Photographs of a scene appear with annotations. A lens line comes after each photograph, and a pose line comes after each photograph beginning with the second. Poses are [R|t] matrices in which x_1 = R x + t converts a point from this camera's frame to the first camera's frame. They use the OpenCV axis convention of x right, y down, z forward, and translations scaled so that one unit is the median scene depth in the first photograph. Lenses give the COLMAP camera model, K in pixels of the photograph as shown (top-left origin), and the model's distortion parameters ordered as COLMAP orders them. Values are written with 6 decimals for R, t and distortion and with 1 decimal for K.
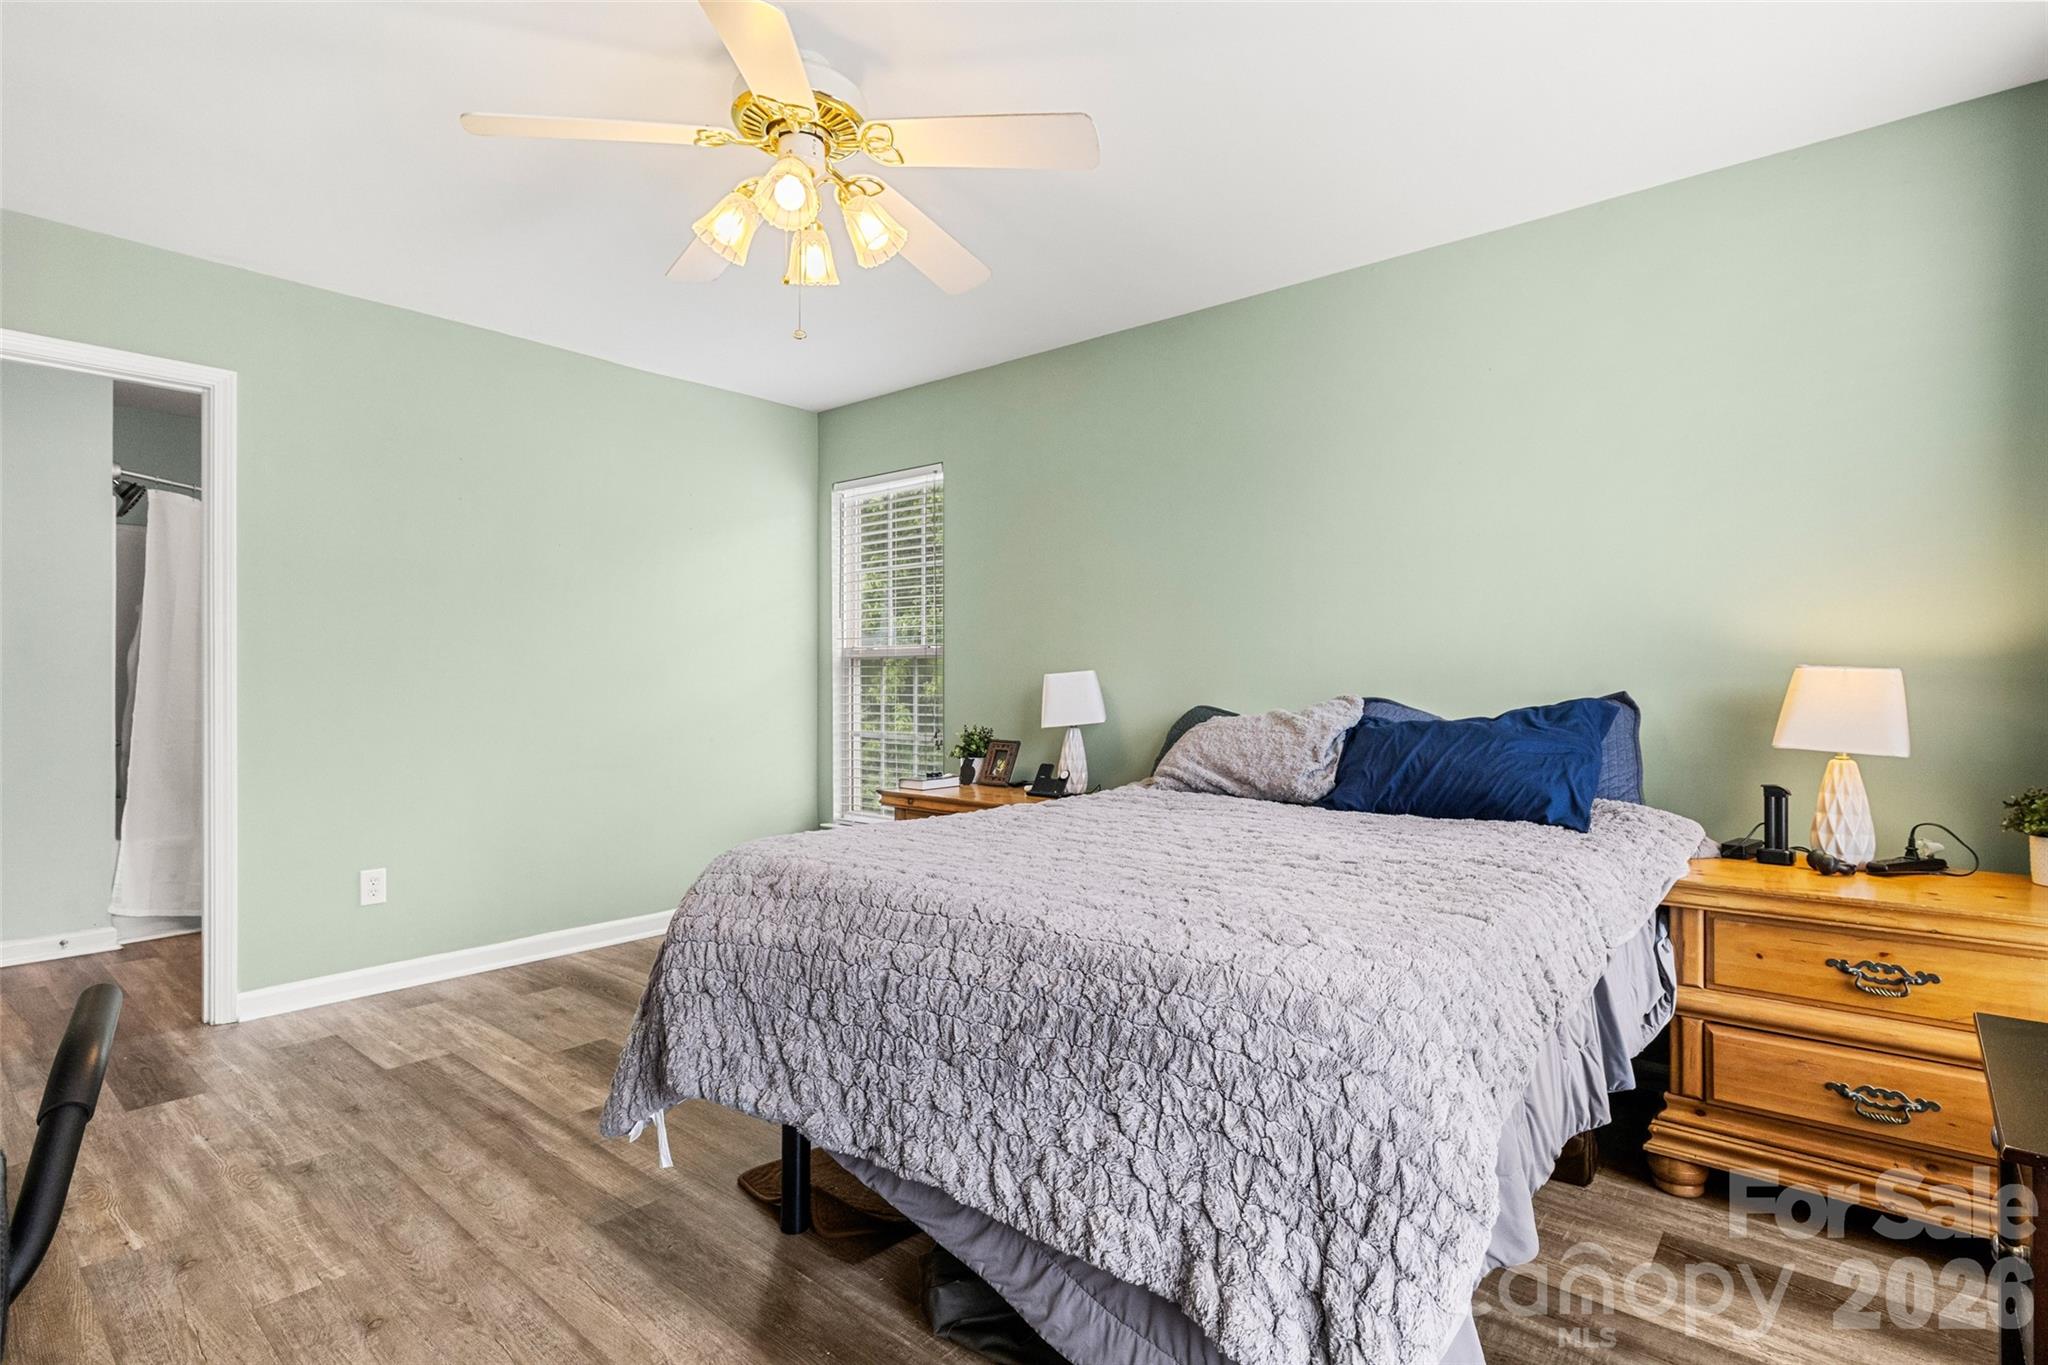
lens RADIAL K [[1024.6, 0, 1019.0], [0, 1024.6, 687.7], [0, 0, 1]] dist [-0.002749, -0.000836]
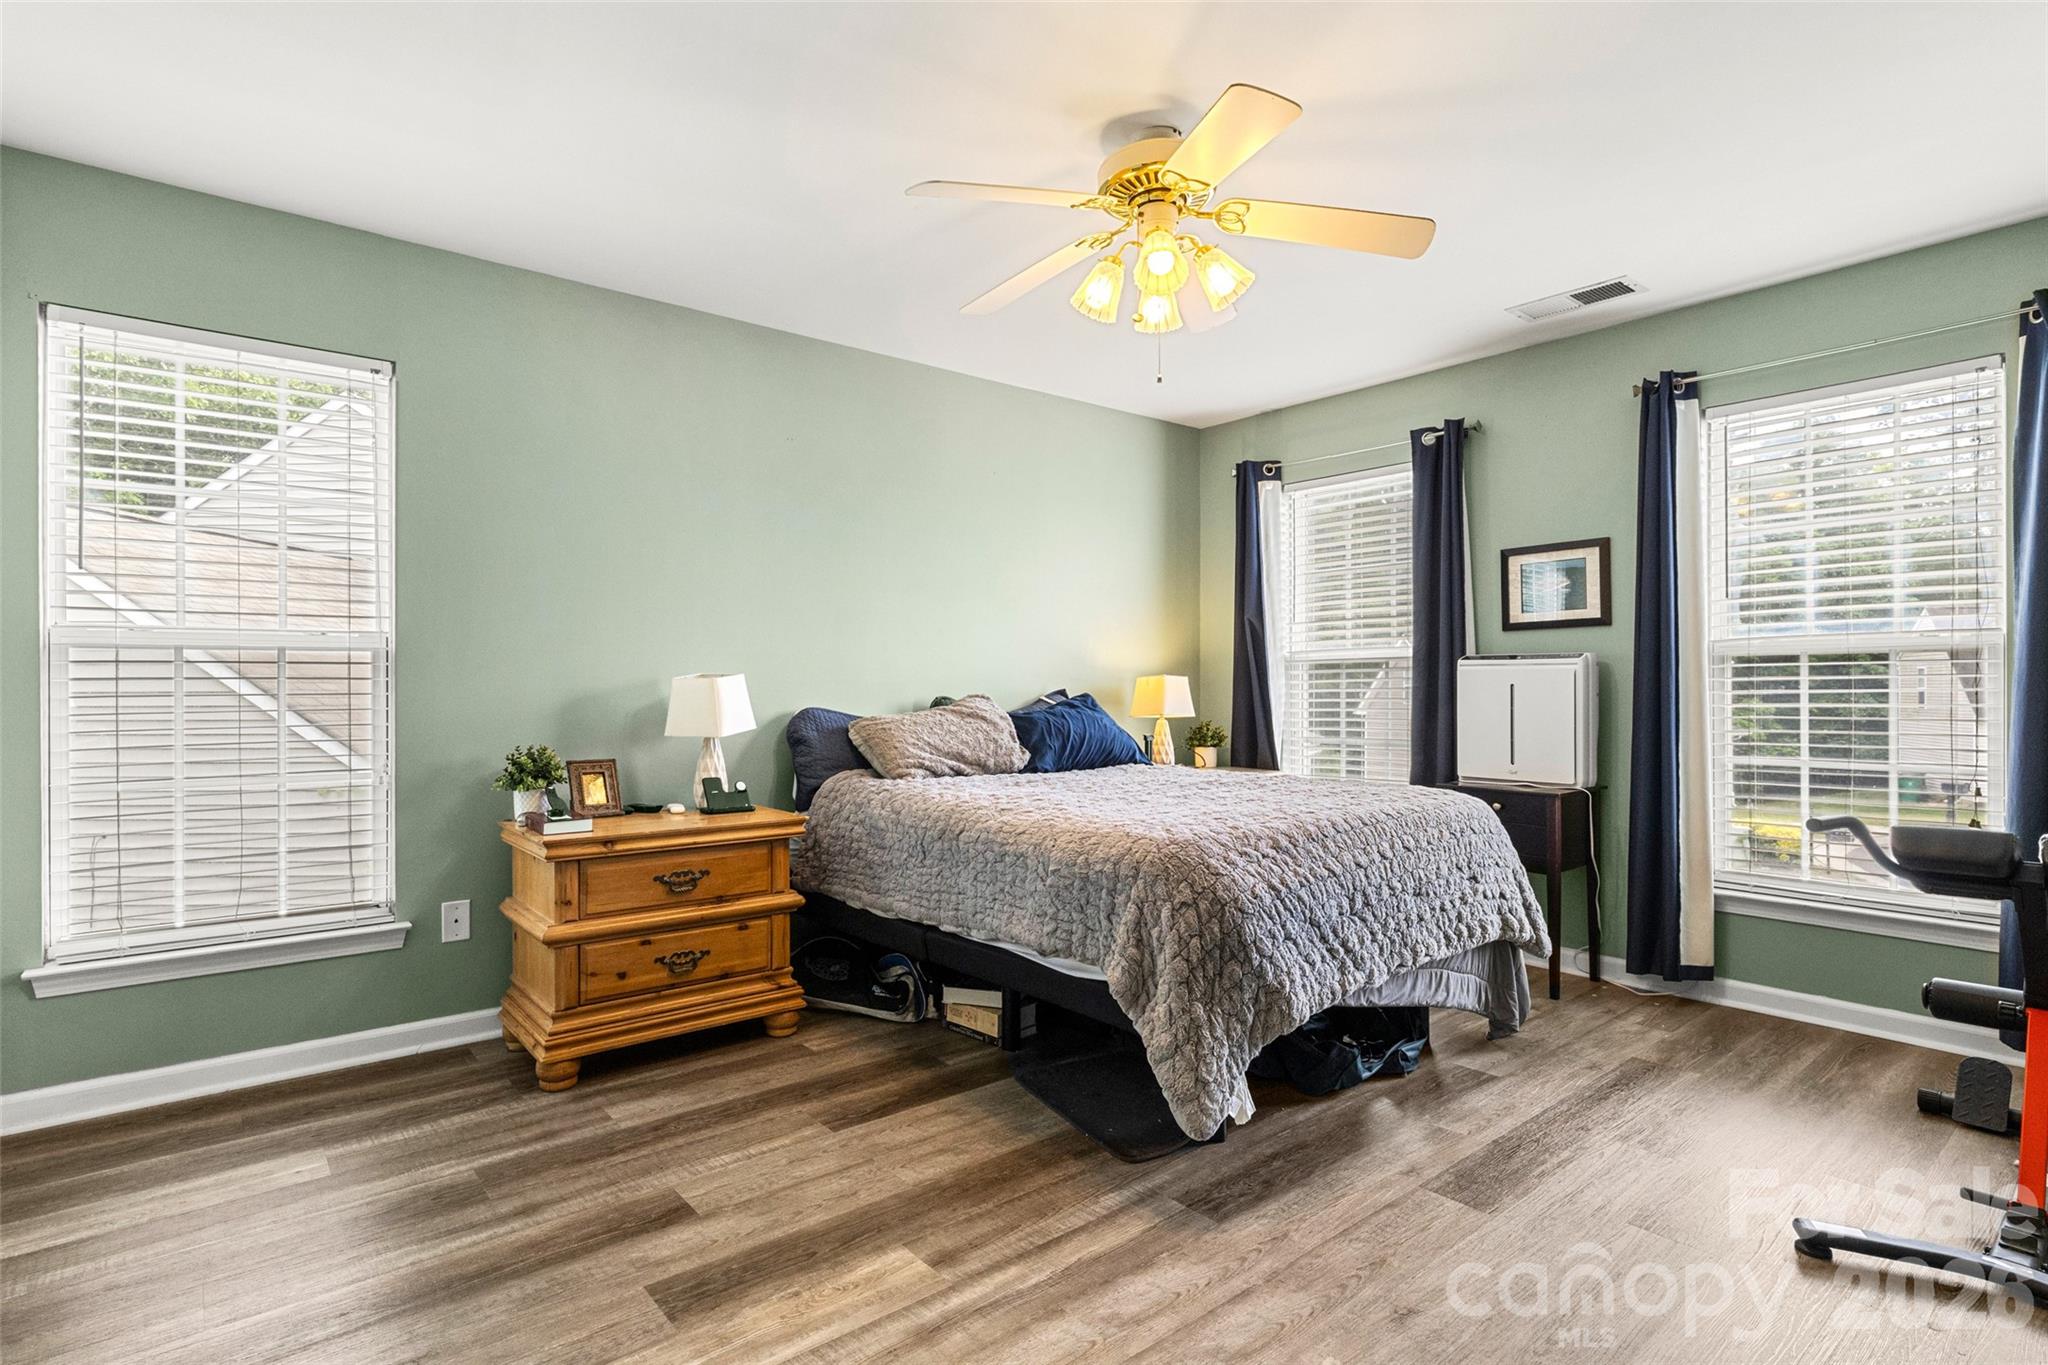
lens RADIAL K [[1037.0, 0, 1018.9], [0, 1037.0, 677.6], [0, 0, 1]] dist [0.000441, 0.001039]
pose [[0.150565, -0.000837, 0.988600, -1.249438], [0.005176, 0.999987, 0.000058, -0.018419], [-0.988587, 0.005108, 0.150567, 0.882483]]
